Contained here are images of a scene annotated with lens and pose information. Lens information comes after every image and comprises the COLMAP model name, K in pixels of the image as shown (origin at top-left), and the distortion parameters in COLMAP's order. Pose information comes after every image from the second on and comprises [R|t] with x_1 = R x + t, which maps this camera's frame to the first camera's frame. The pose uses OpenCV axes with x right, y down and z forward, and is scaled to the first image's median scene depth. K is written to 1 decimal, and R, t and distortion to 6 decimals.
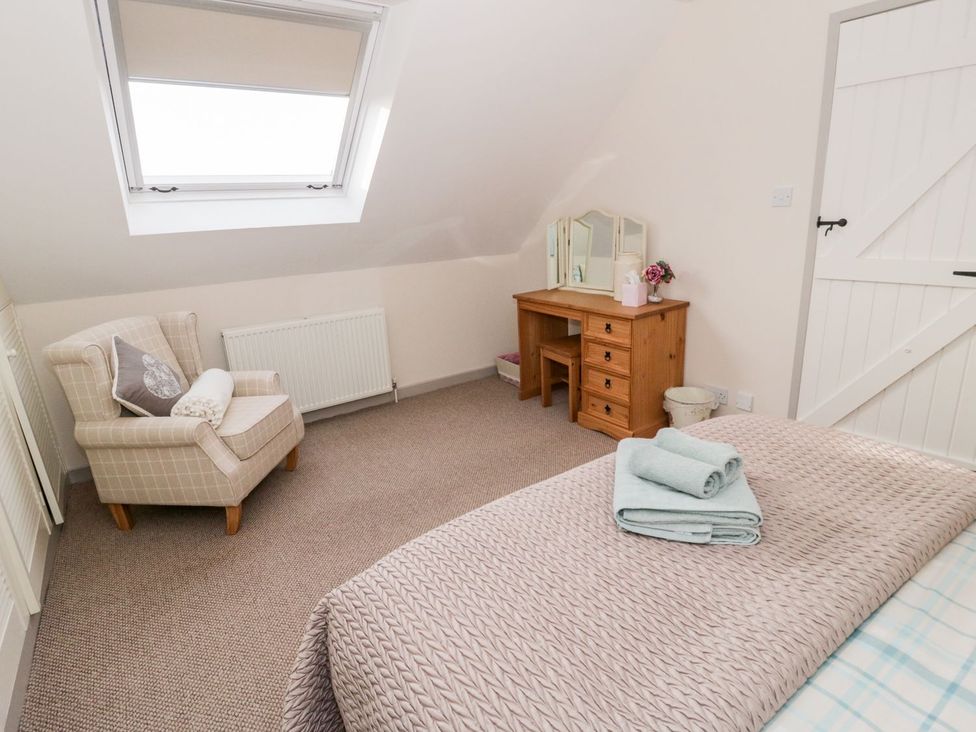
lens RADIAL K [[524.1, 0, 488.0], [0, 524.1, 366.0], [0, 0, 1]] dist [-0.002809, -0.015684]
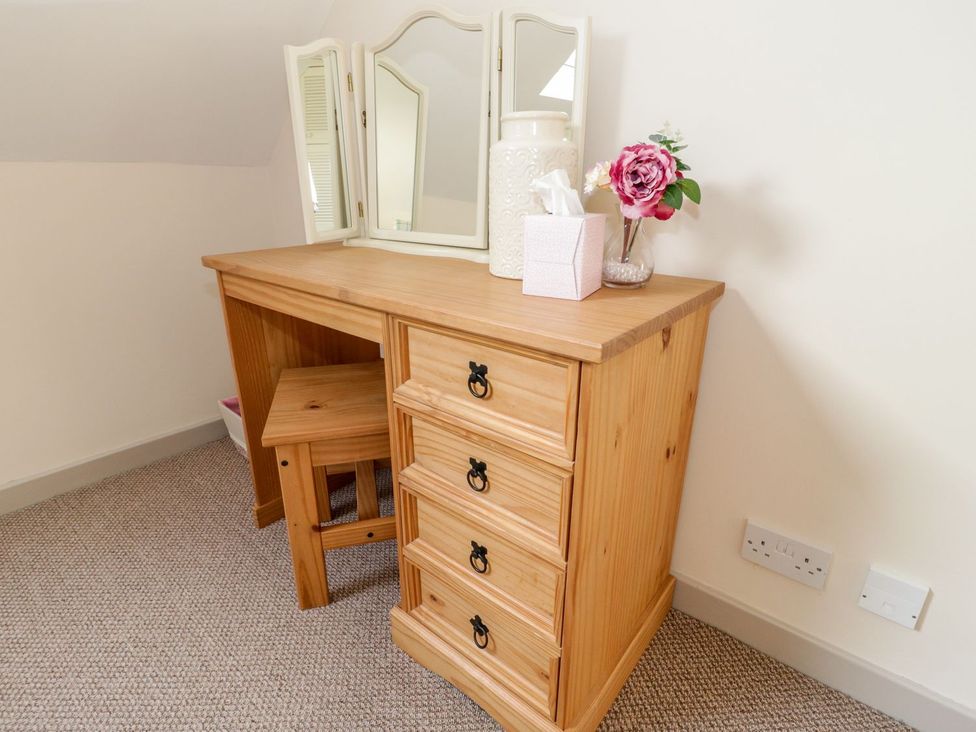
lens RADIAL K [[524.1, 0, 488.0], [0, 524.1, 366.0], [0, 0, 1]] dist [-0.002809, -0.015684]
pose [[0.963774, -0.035108, 0.264399, 0.160523], [0.022257, 0.998428, 0.051447, -0.091106], [-0.265790, -0.043698, 0.963040, 0.726427]]
